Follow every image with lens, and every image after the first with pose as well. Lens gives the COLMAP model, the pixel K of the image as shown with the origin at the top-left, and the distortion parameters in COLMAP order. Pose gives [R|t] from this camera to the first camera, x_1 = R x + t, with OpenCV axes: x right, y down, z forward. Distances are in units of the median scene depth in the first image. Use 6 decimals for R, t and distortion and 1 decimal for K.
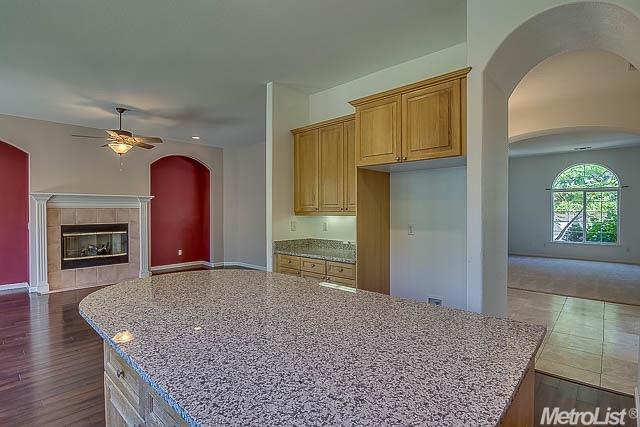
lens RADIAL K [[319.4, 0, 304.2], [0, 319.4, 215.6], [0, 0, 1]] dist [-0.010401, -0.002722]
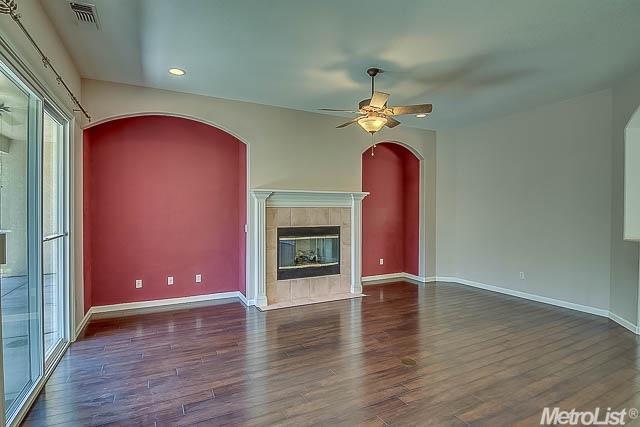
lens RADIAL K [[319.4, 0, 305.4], [0, 319.4, 213.5], [0, 0, 1]] dist [-0.010401, -0.002722]
pose [[0.939613, -0.001545, -0.342234, -0.383501], [-0.003581, 0.999891, -0.014344, 0.004637], [0.342219, 0.014703, 0.939505, 0.211693]]
